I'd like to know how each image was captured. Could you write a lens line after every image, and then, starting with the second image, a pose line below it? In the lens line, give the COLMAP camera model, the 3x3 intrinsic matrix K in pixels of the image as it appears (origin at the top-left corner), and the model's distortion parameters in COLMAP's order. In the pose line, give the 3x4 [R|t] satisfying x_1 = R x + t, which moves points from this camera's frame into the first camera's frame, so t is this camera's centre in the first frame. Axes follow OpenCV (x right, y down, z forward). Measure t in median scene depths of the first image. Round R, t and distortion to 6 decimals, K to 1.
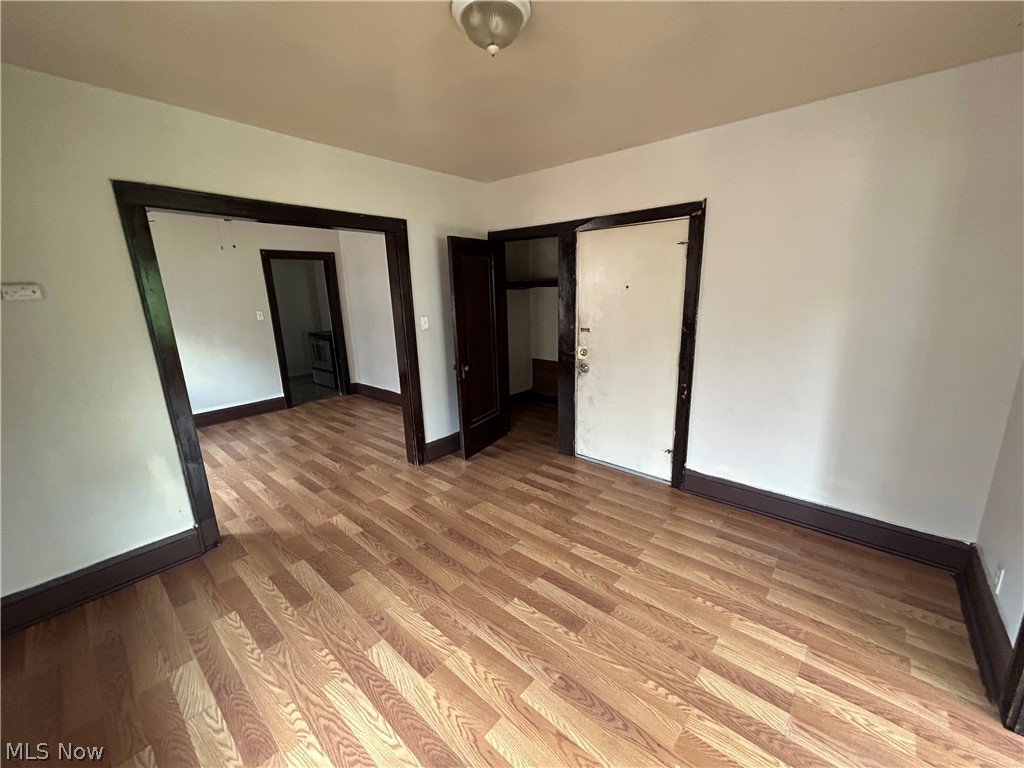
lens RADIAL K [[412.6, 0, 512.0], [0, 412.6, 384.0], [0, 0, 1]] dist [-0.000948, 0.000227]
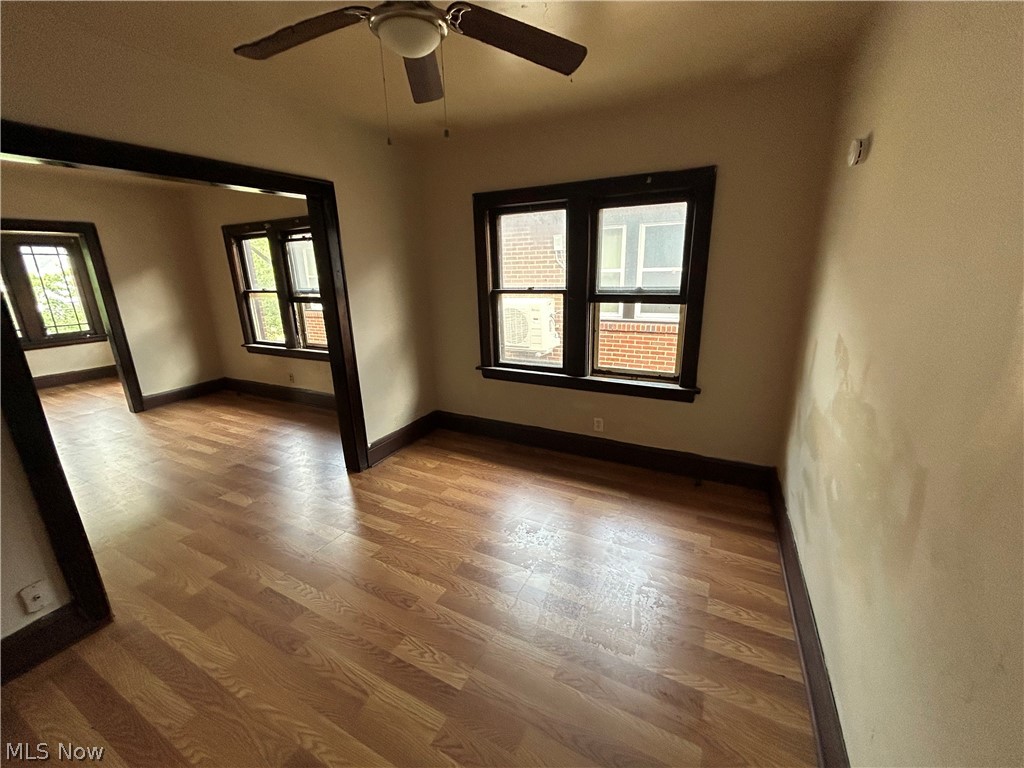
lens RADIAL K [[412.6, 0, 512.0], [0, 412.6, 384.0], [0, 0, 1]] dist [-0.000948, 0.000227]
pose [[-0.967940, 0.117392, -0.222062, -0.720446], [-0.006614, 0.871850, 0.489728, -0.348858], [0.251095, 0.475496, -0.843122, 1.572005]]
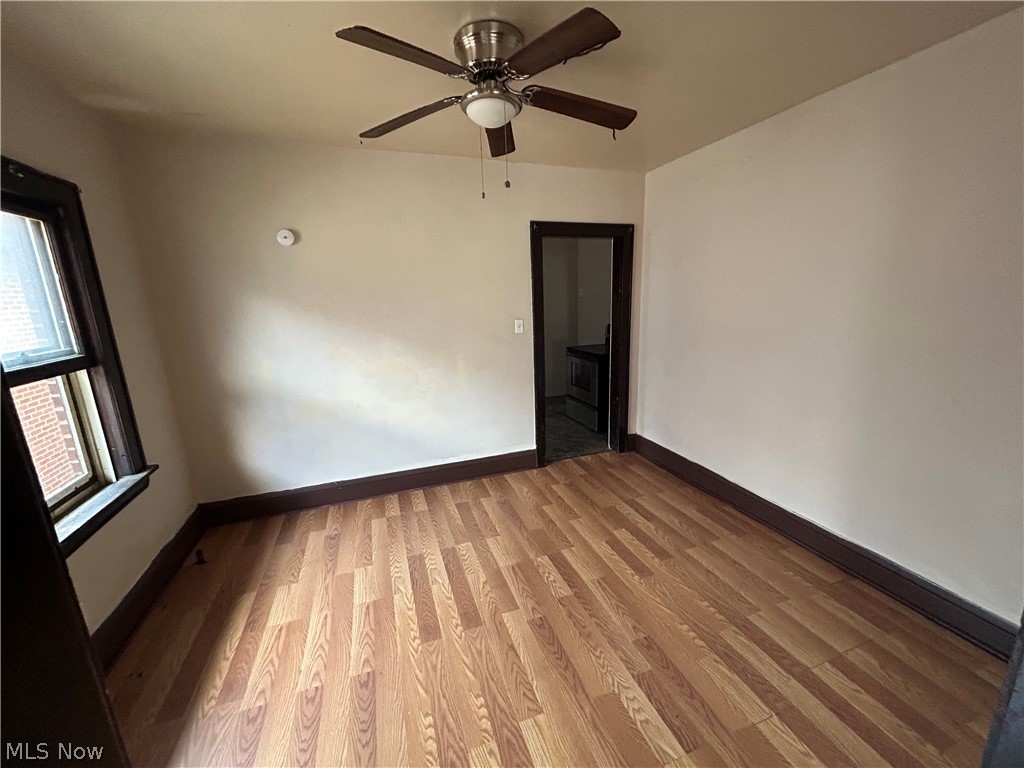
lens RADIAL K [[412.7, 0, 512.0], [0, 412.7, 384.0], [0, 0, 1]] dist [-0.000371, 0.000081]
pose [[0.873254, 0.106537, -0.475477, -0.467691], [-0.106187, 0.993961, 0.027691, -0.141732], [0.475555, 0.026308, 0.879292, 0.662721]]
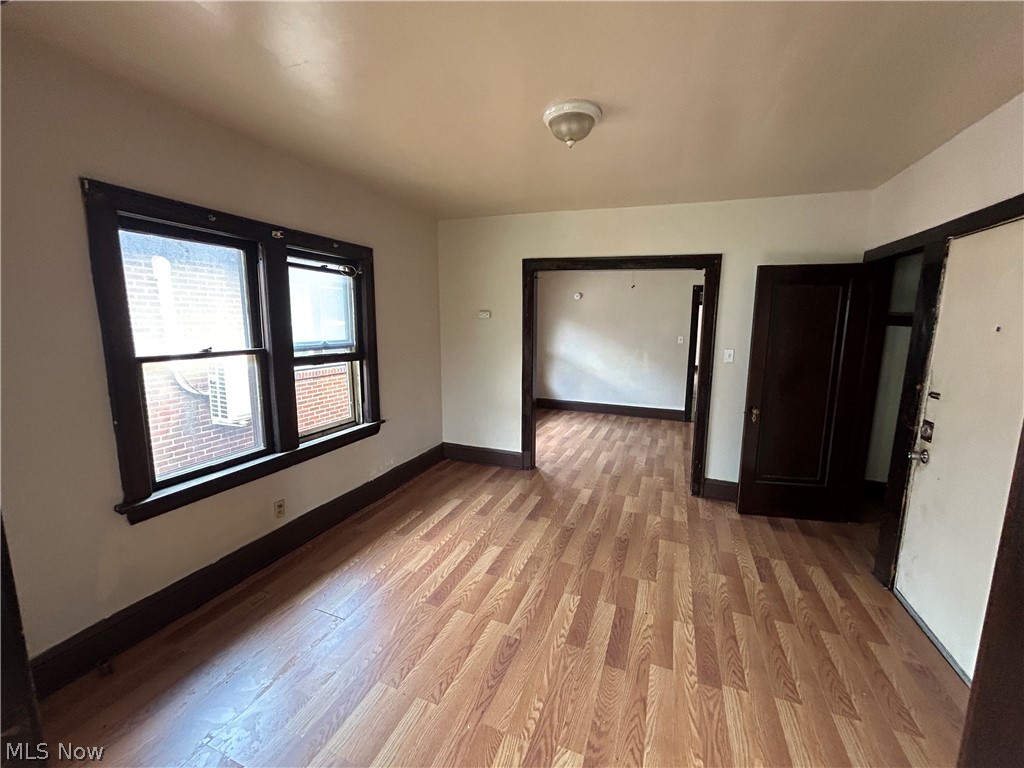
lens RADIAL K [[412.7, 0, 512.0], [0, 412.7, 384.0], [0, 0, 1]] dist [-0.000371, 0.000081]
pose [[0.344274, 0.174310, -0.922546, 0.537348], [-0.239803, 0.966348, 0.093097, -0.054260], [0.907728, 0.189178, 0.374488, 0.198579]]
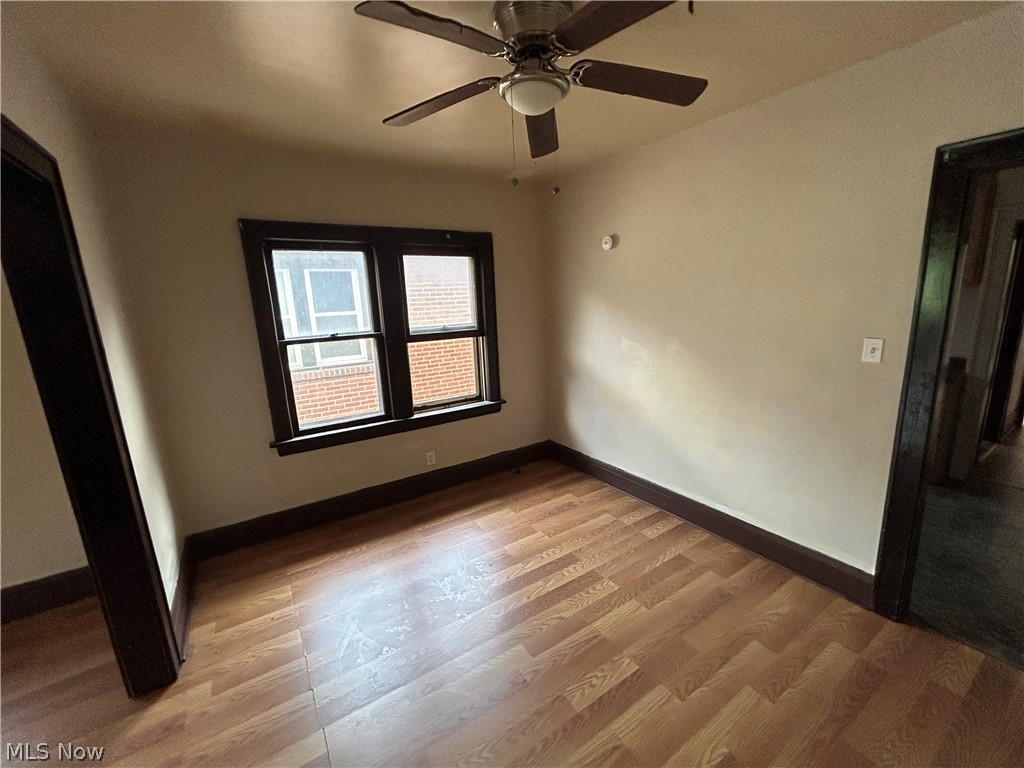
lens RADIAL K [[412.7, 0, 512.0], [0, 412.7, 384.0], [0, 0, 1]] dist [-0.000371, 0.000081]
pose [[-0.266008, 0.236053, -0.934622, -0.285183], [-0.177301, 0.941033, 0.288134, -0.284670], [0.947525, 0.242355, -0.208470, 1.204465]]
